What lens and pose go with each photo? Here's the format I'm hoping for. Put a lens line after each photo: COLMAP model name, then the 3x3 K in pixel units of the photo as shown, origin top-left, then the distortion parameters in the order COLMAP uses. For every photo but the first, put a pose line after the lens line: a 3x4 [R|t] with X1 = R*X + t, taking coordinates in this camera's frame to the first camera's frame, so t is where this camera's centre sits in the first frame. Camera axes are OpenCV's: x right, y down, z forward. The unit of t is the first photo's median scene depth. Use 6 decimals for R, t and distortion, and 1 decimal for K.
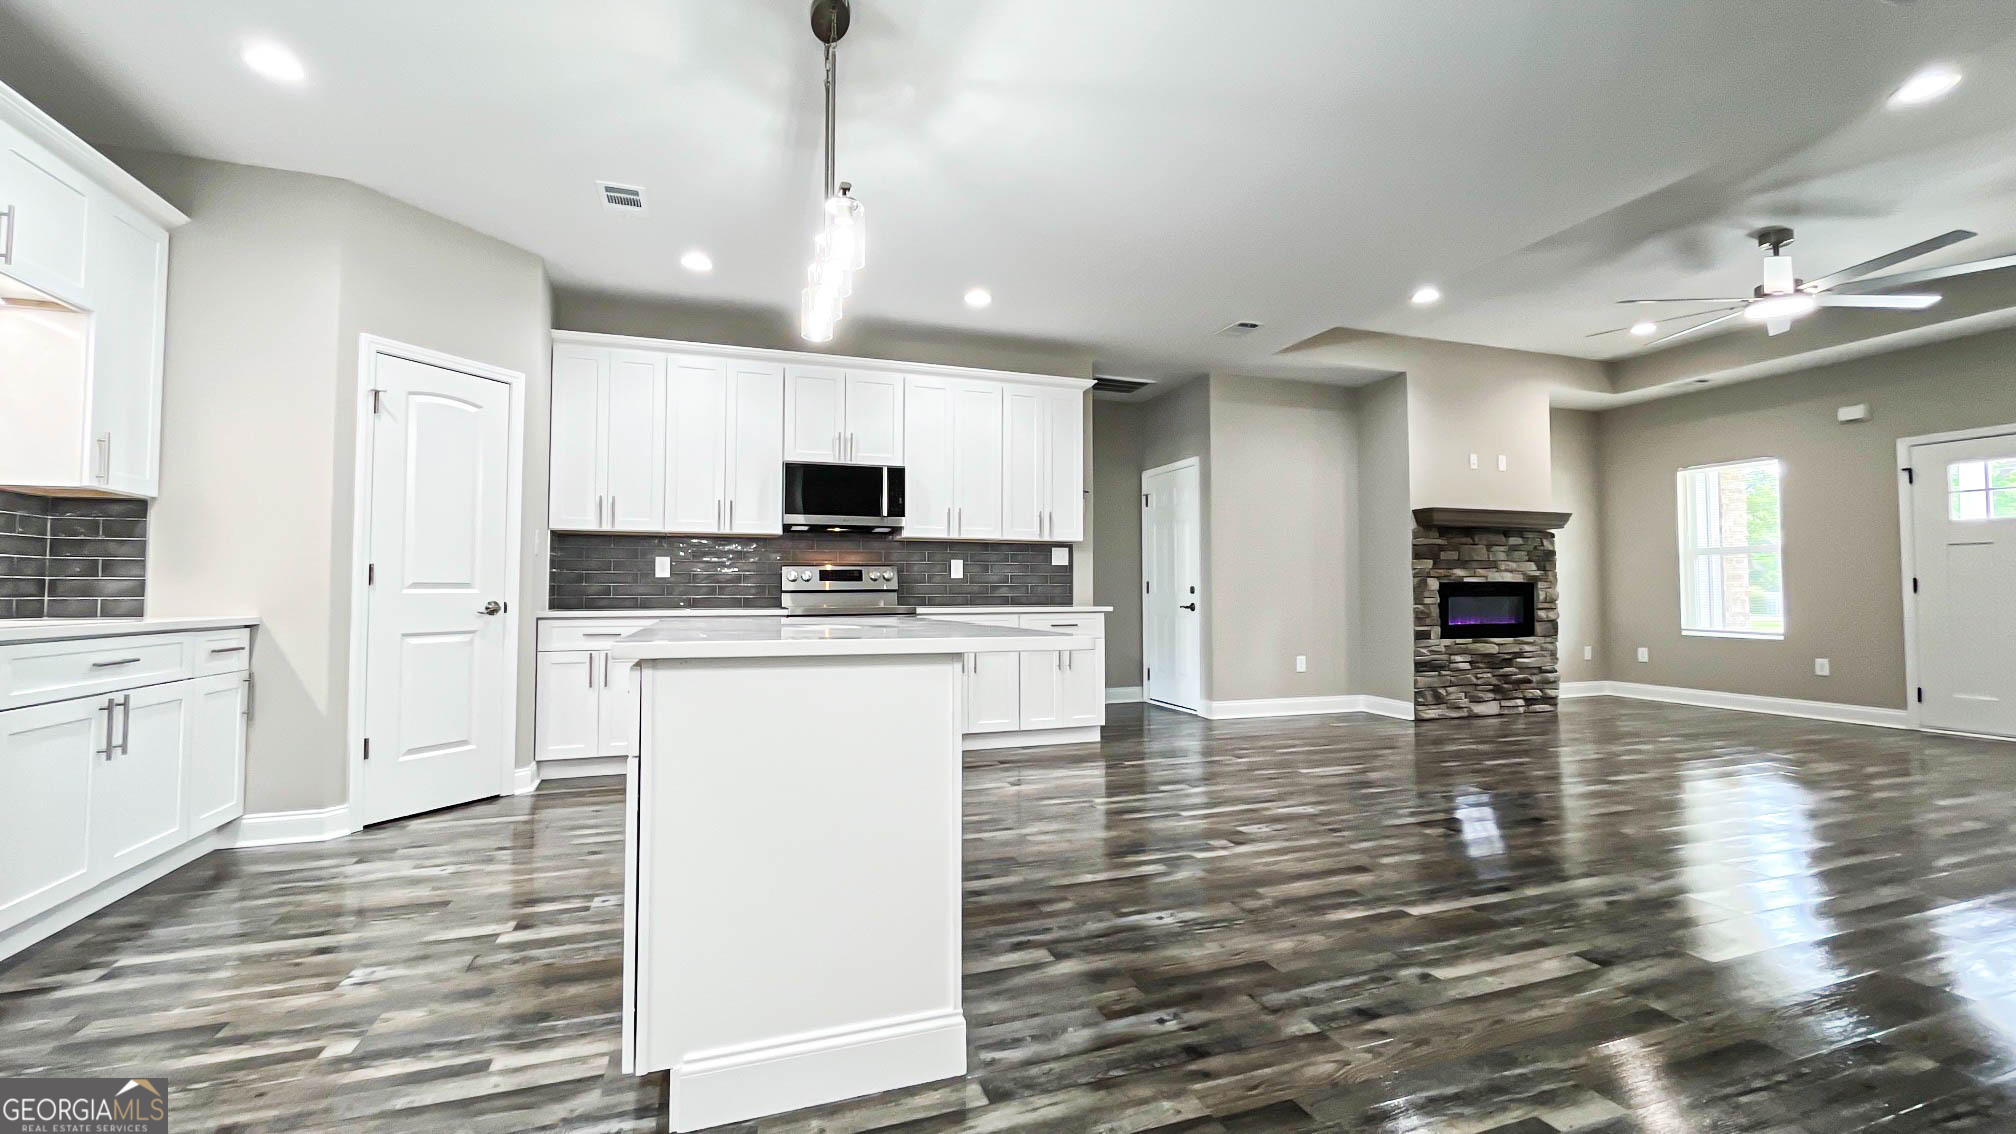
lens RADIAL K [[823.9, 0, 1006.7], [0, 823.9, 558.5], [0, 0, 1]] dist [-0.001460, -0.000387]
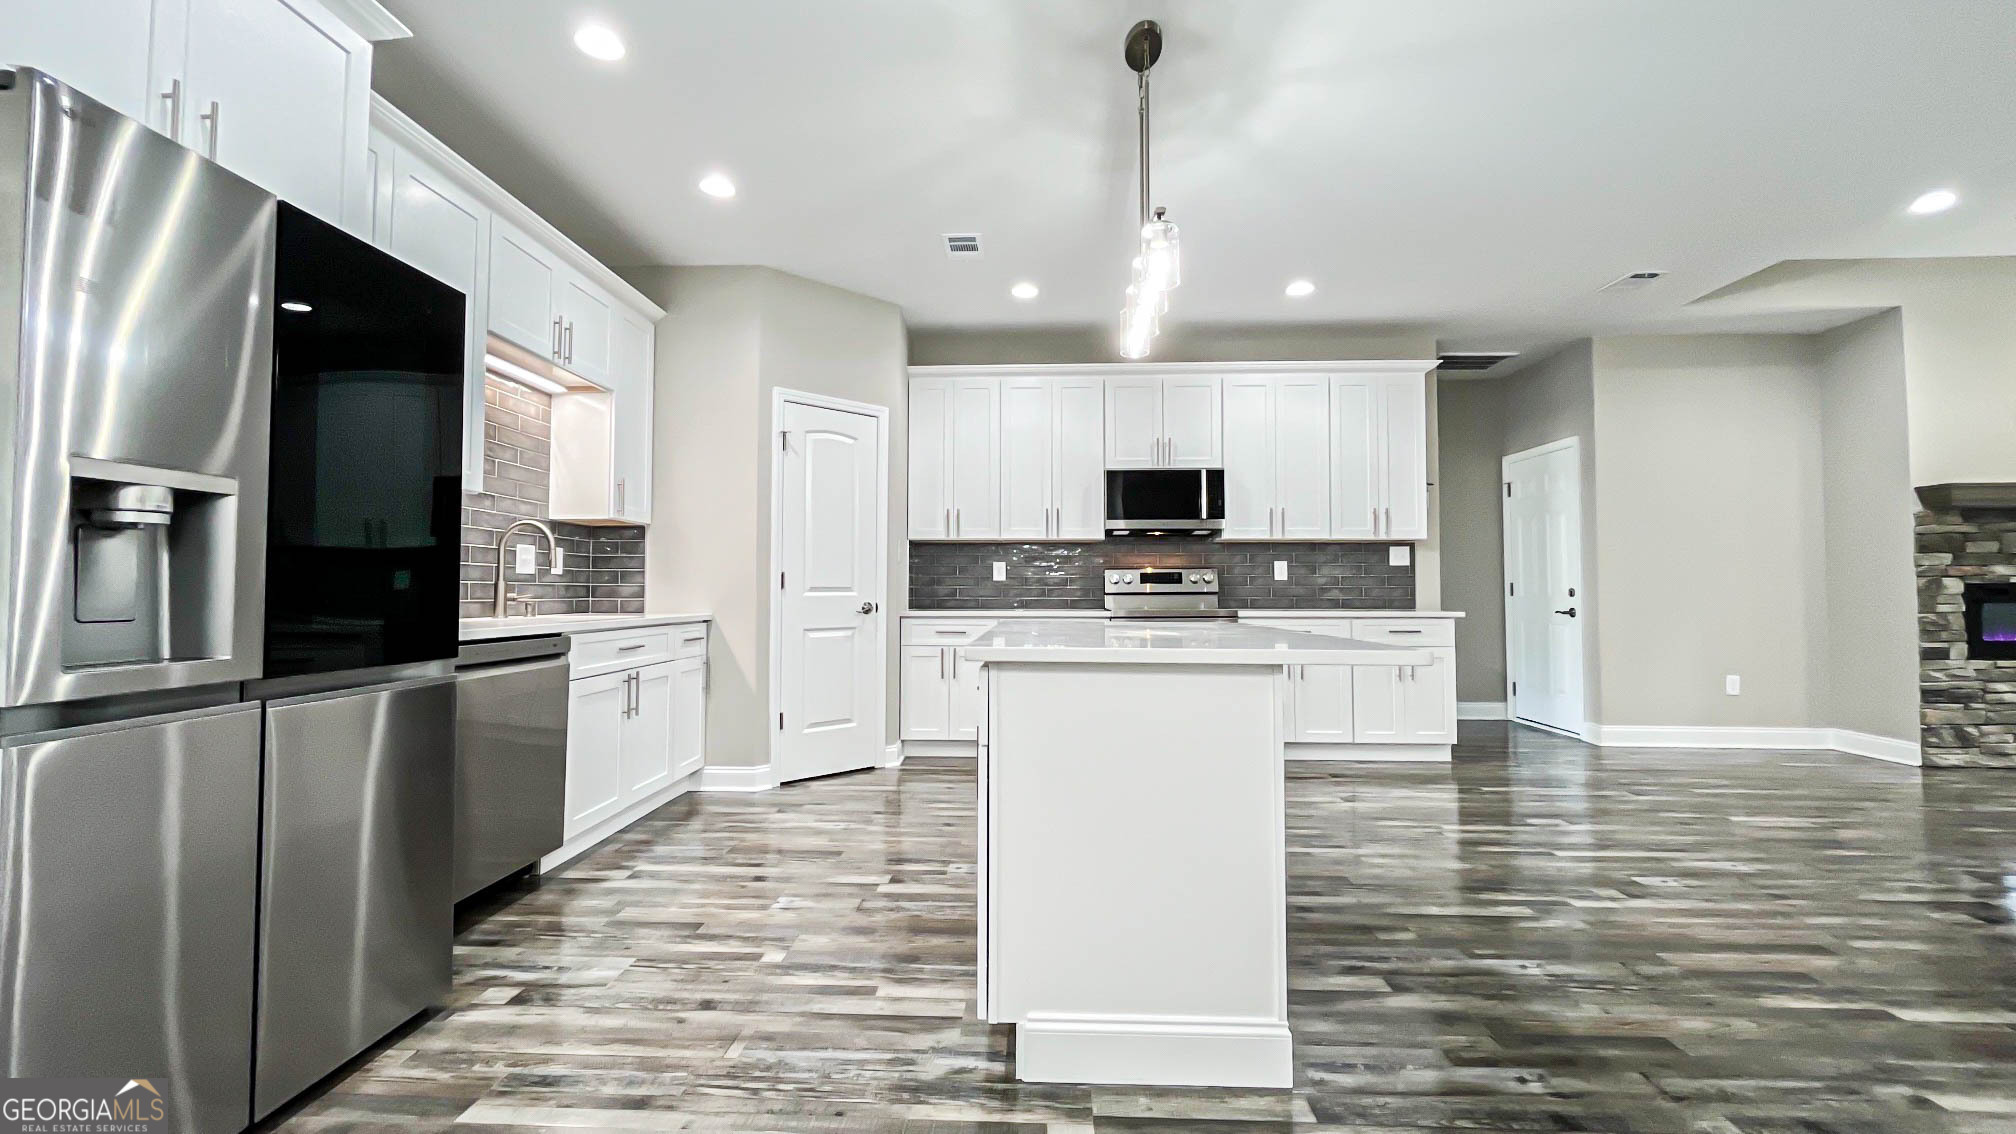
lens RADIAL K [[823.9, 0, 1004.2], [0, 823.9, 558.8], [0, 0, 1]] dist [-0.001460, -0.000387]
pose [[0.926080, -0.012730, -0.377112, 0.004367], [0.013513, 0.999909, -0.000569, -0.006740], [0.377085, -0.004569, 0.926167, -0.019301]]
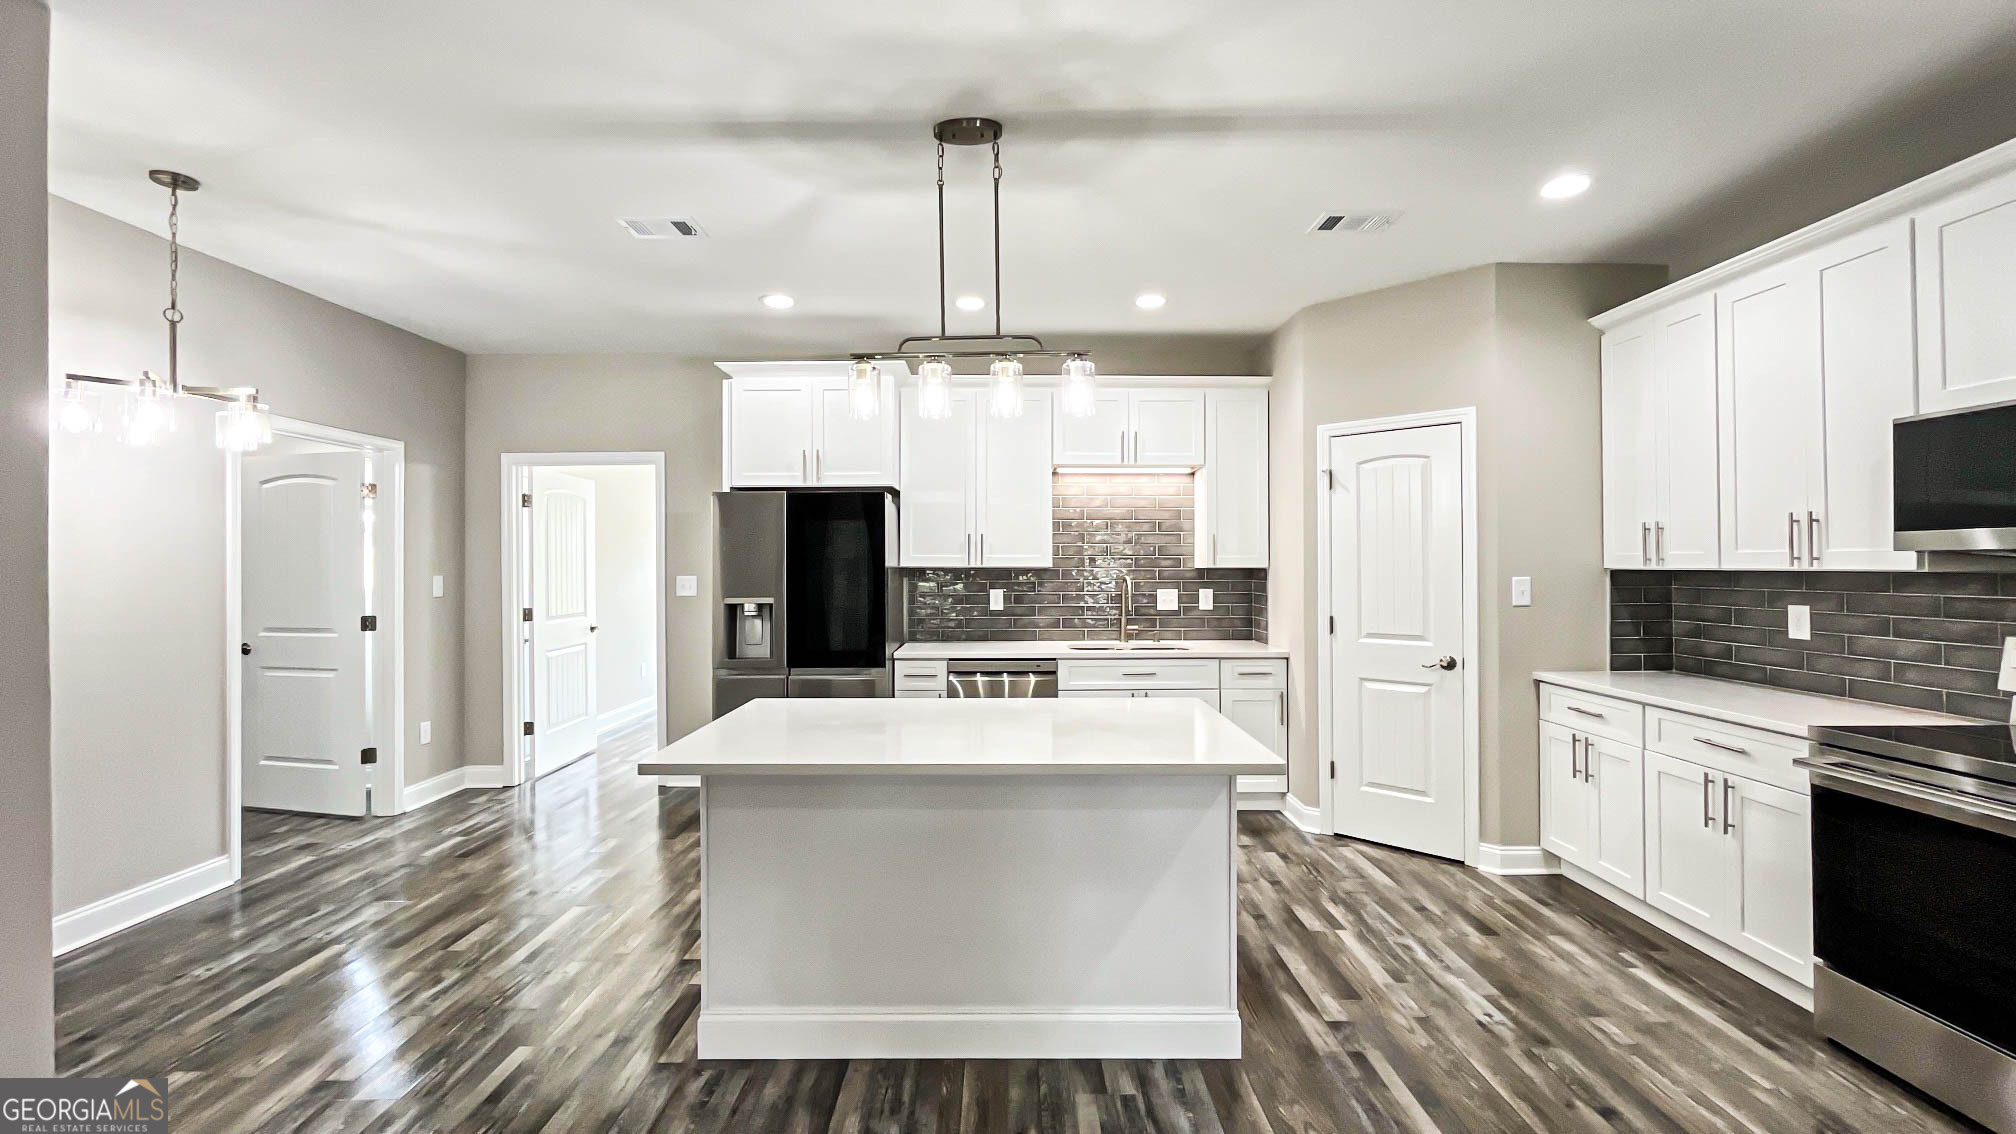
lens RADIAL K [[823.9, 0, 1003.4], [0, 823.9, 560.8], [0, 0, 1]] dist [-0.001460, -0.000387]
pose [[-0.338824, -0.001164, -0.940849, 0.415337], [0.044492, 0.998861, -0.017259, -0.059610], [0.939797, -0.047708, -0.338386, 0.773016]]
